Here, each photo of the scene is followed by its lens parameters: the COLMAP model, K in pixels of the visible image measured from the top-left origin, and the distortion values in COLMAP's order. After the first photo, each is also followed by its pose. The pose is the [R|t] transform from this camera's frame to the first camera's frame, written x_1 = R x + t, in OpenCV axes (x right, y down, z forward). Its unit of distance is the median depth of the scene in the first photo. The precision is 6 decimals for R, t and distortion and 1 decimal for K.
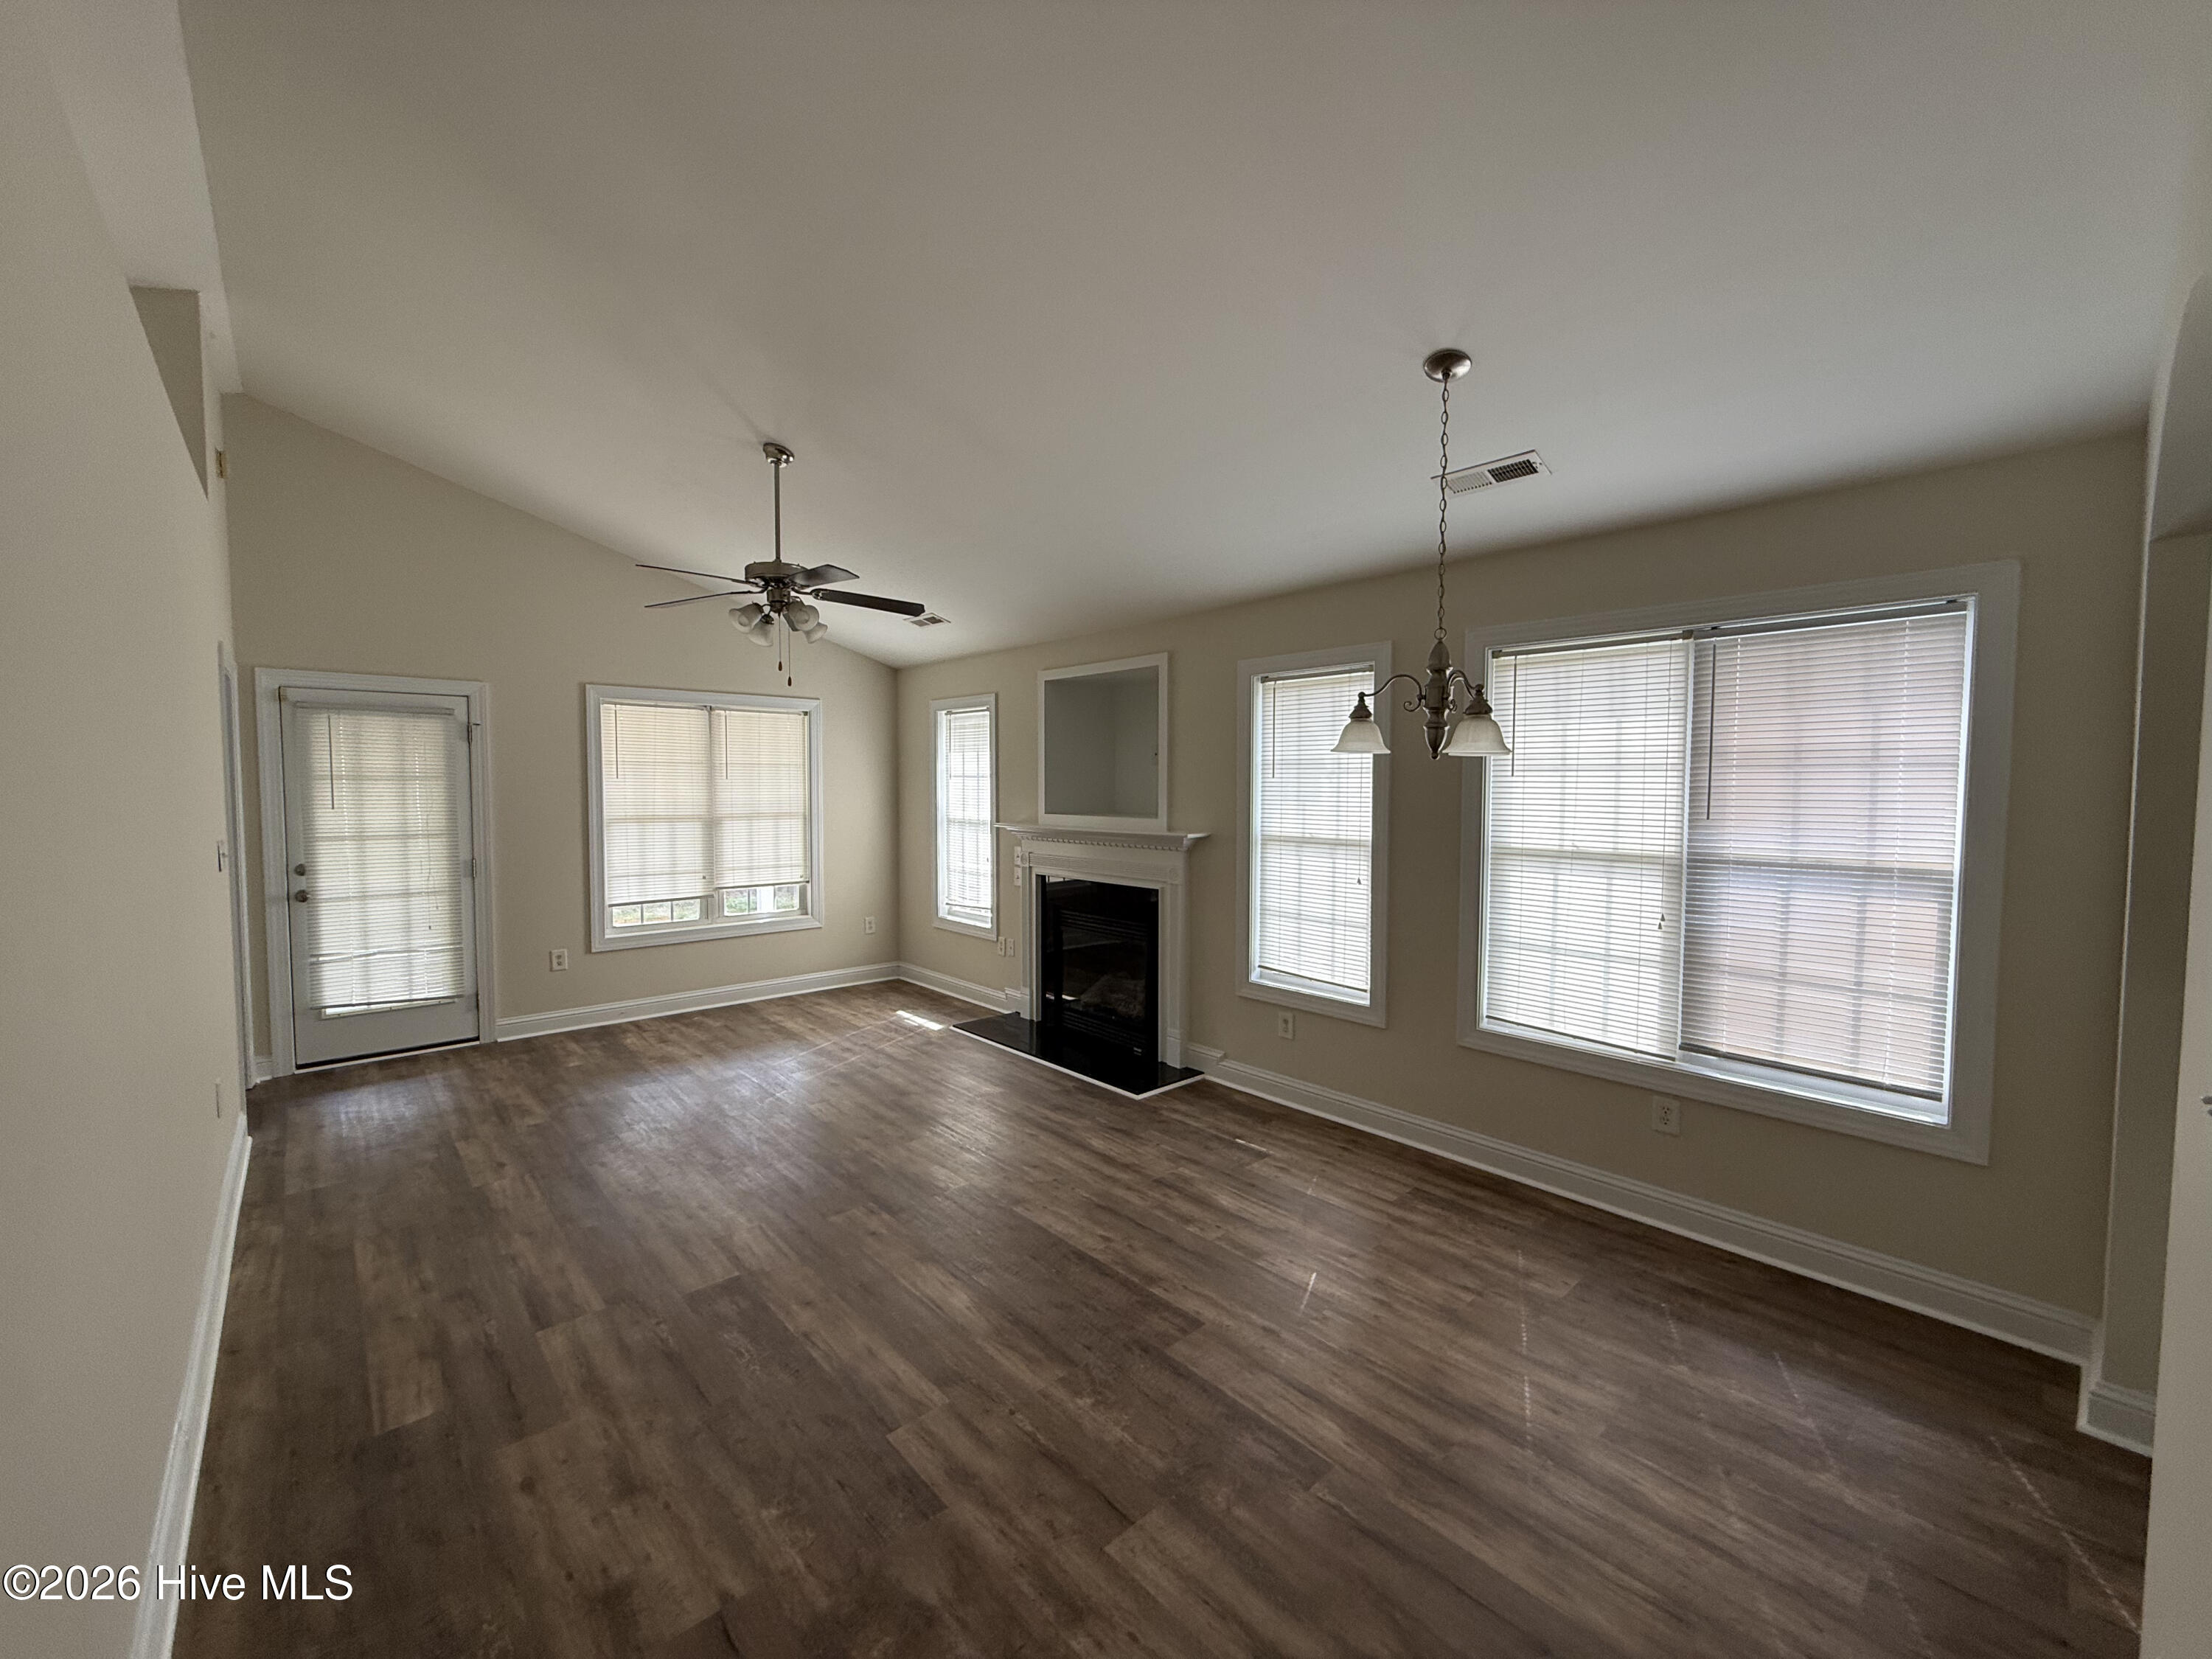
lens RADIAL K [[878.3, 0, 1094.0], [0, 878.3, 829.0], [0, 0, 1]] dist [-0.000842, 0.000580]
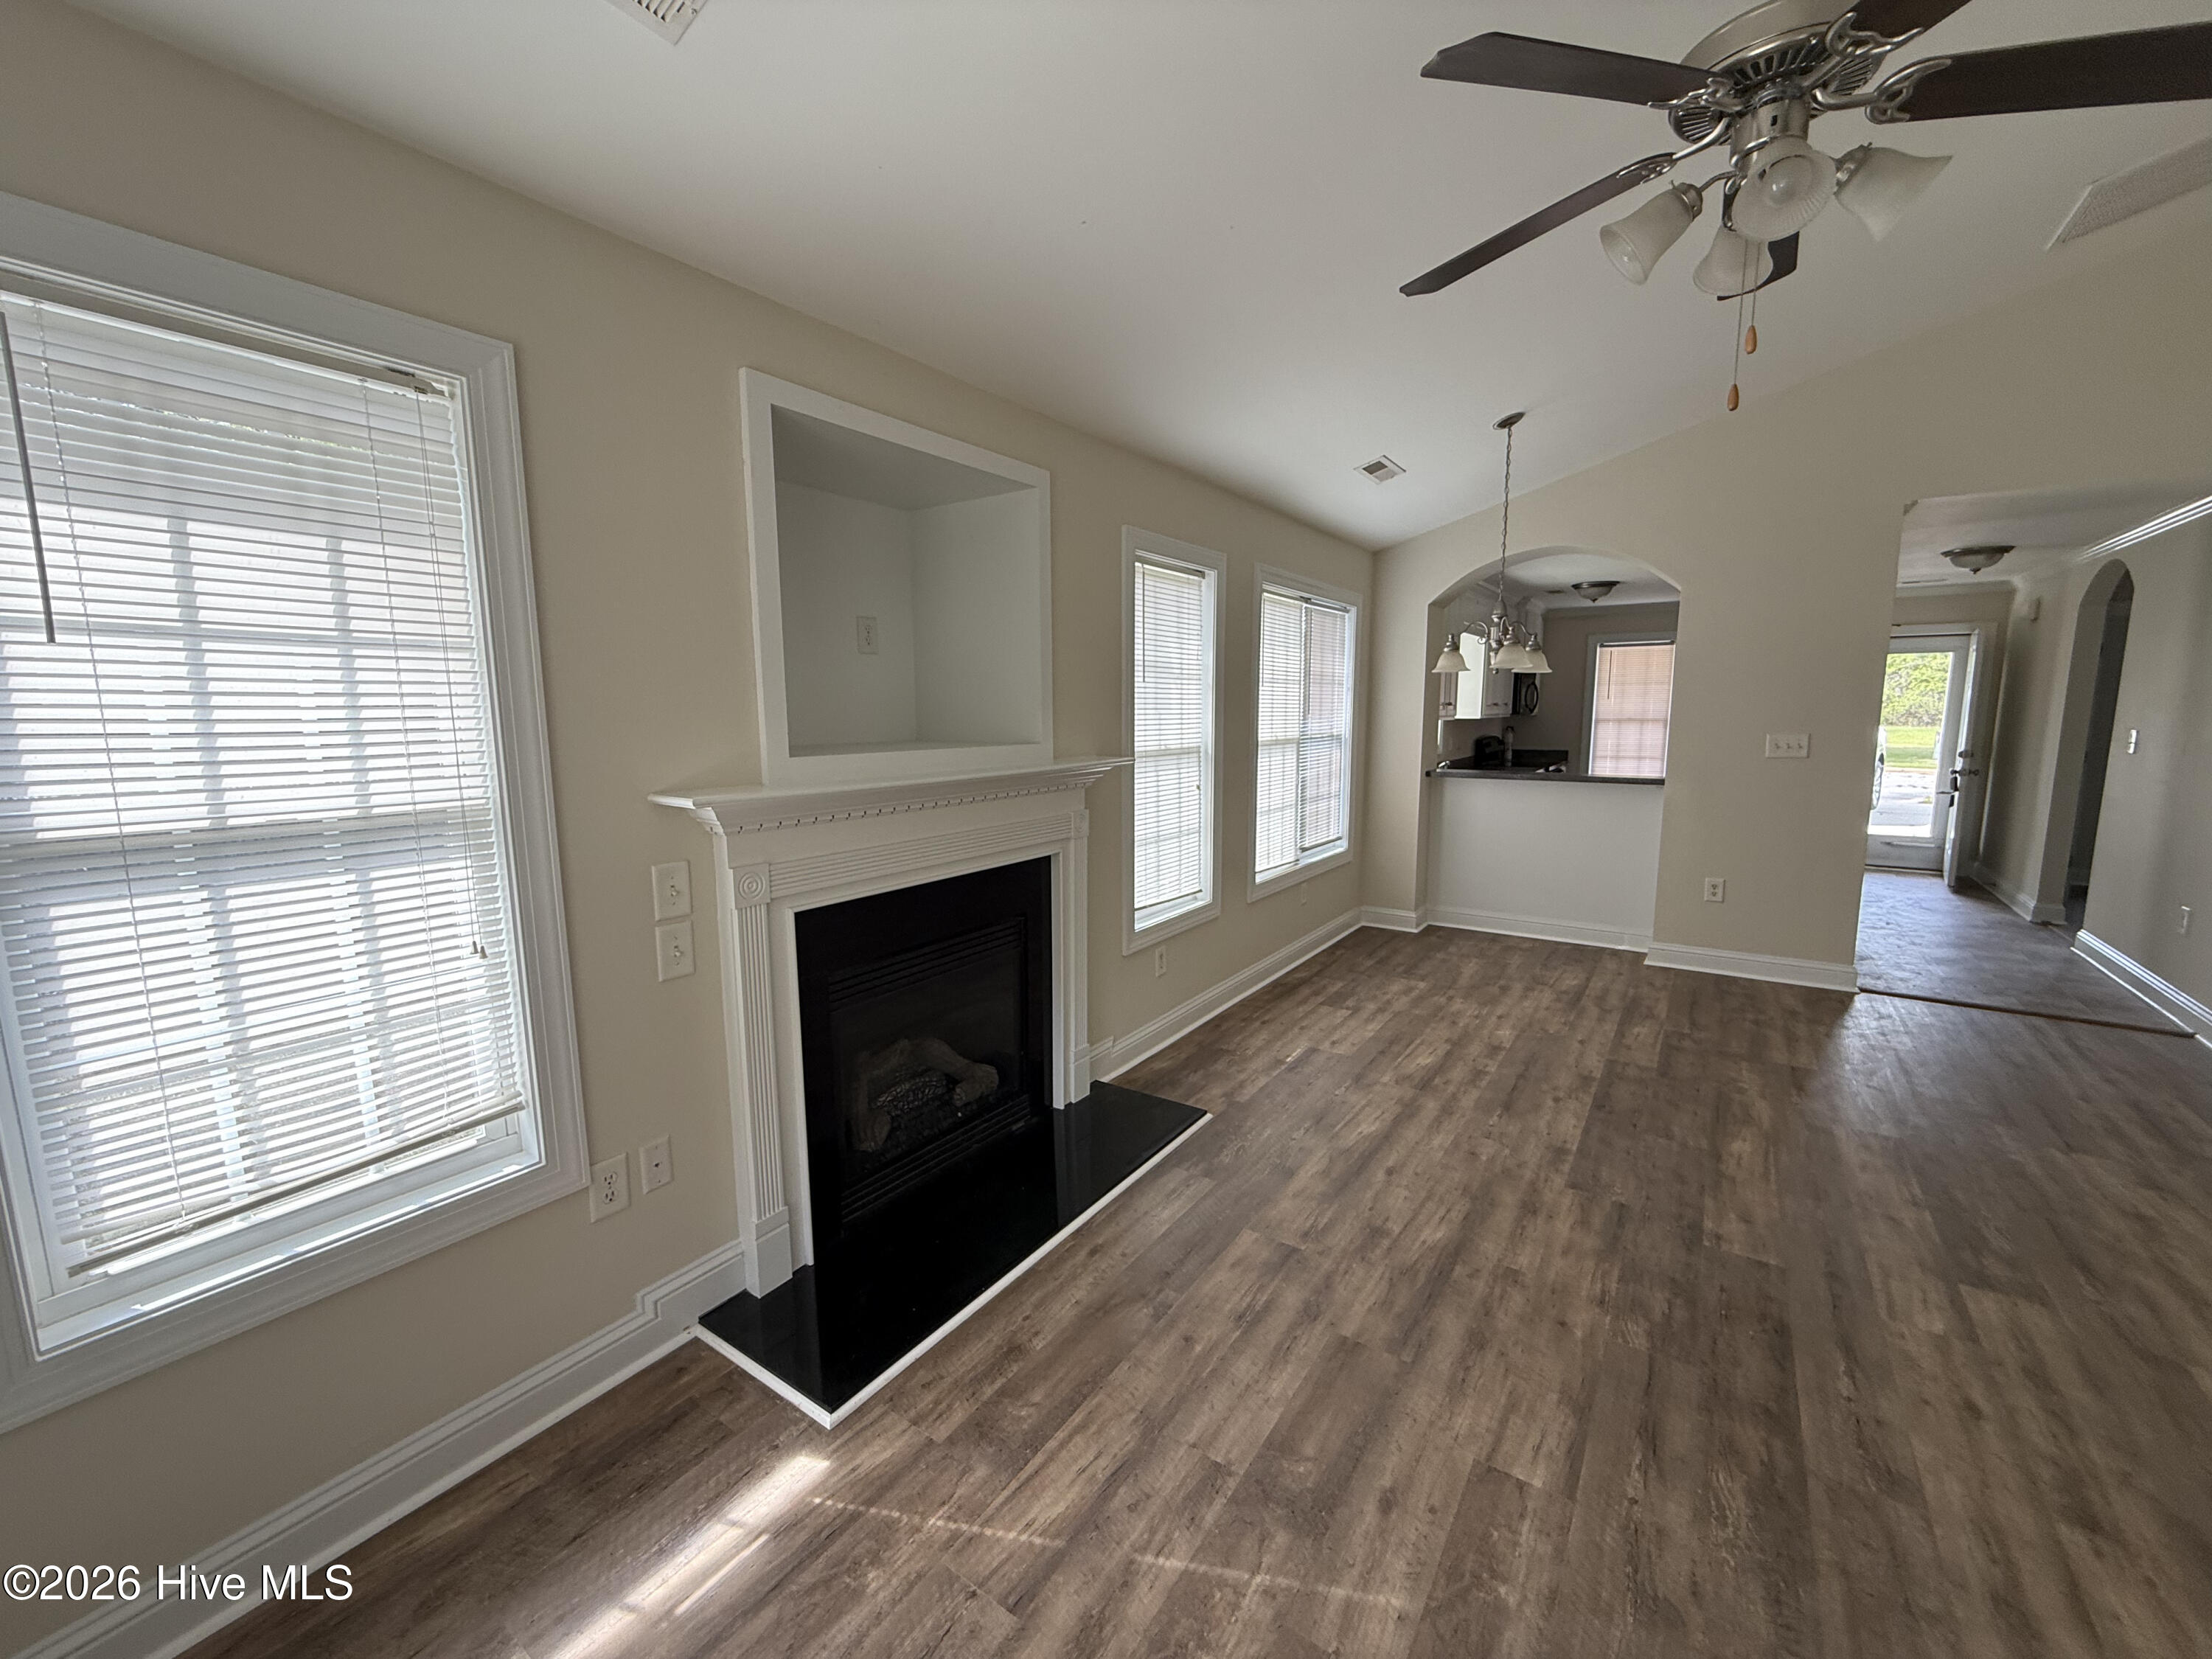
lens RADIAL K [[878.3, 0, 1107.2], [0, 878.3, 823.8], [0, 0, 1]] dist [-0.000842, 0.000580]
pose [[-0.227510, -0.128987, 0.965195, -0.562544], [0.054840, 0.987918, 0.144951, -0.044417], [-0.972230, 0.085909, -0.217688, 1.125033]]
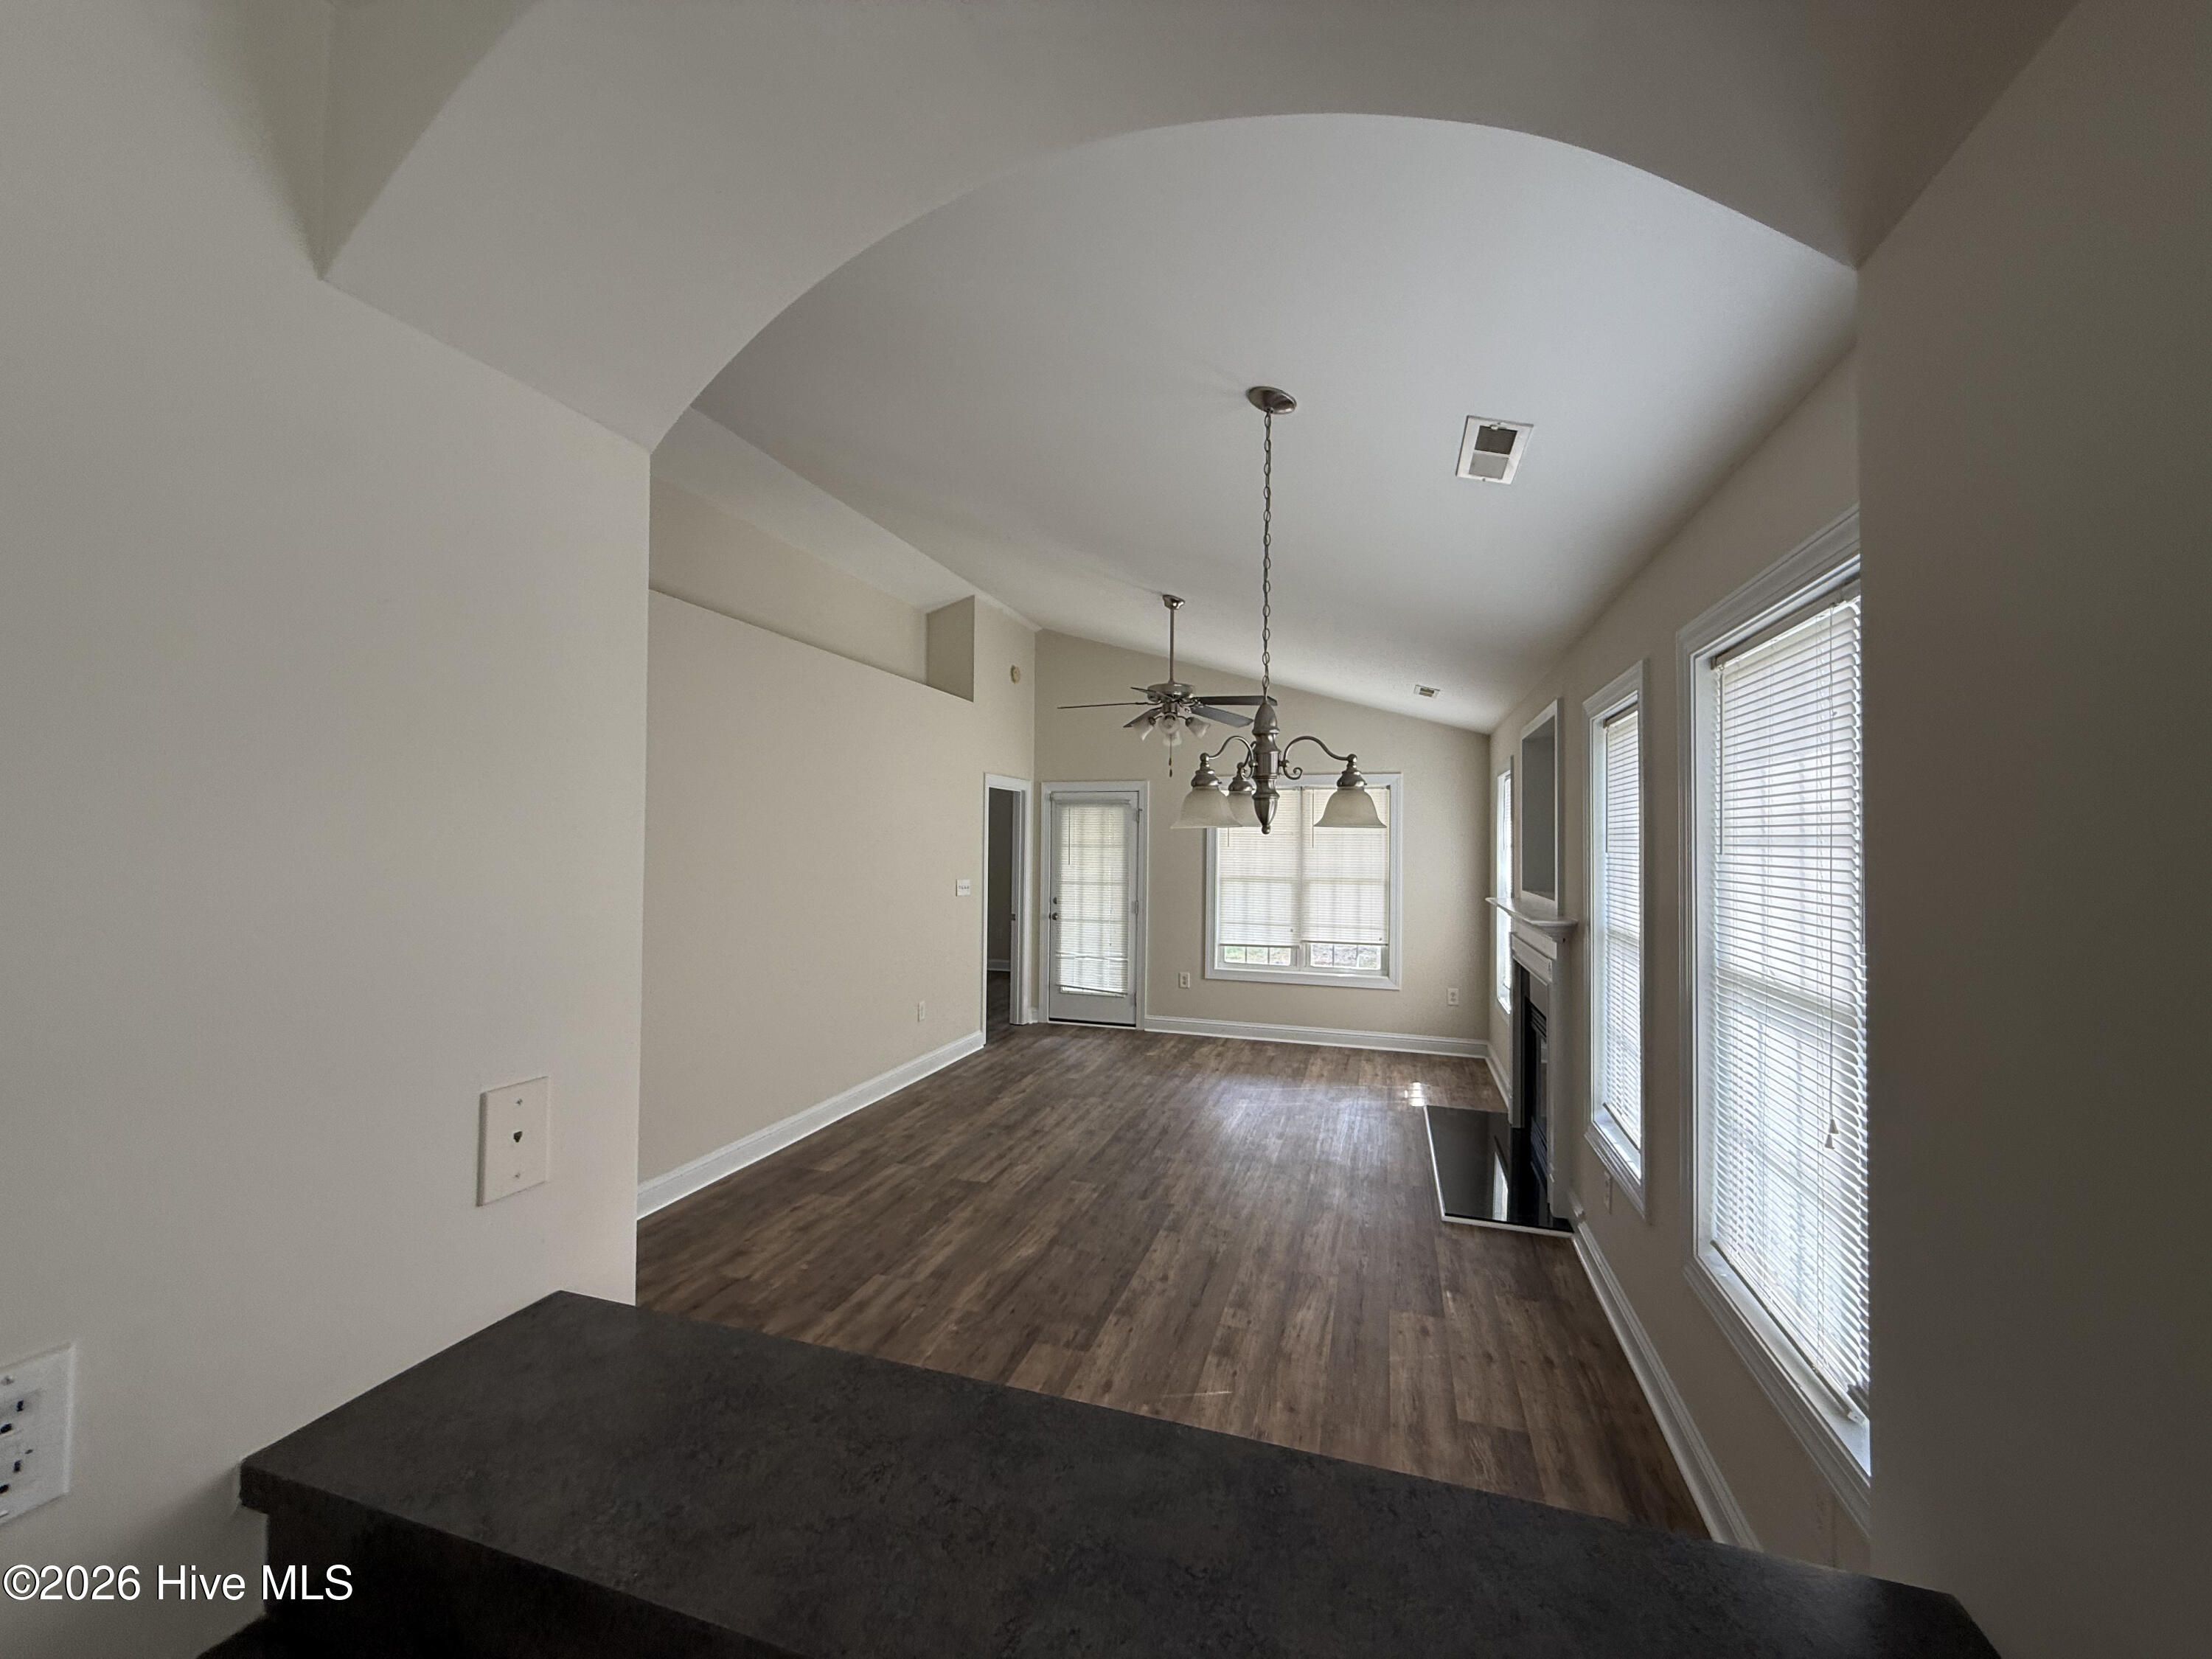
lens RADIAL K [[878.3, 0, 1105.7], [0, 878.3, 835.4], [0, 0, 1]] dist [-0.000842, 0.000580]
pose [[0.504837, -0.004717, -0.863202, 0.582629], [-0.052011, 0.998002, -0.035871, -0.022222], [0.861646, 0.063005, 0.503583, 0.228840]]
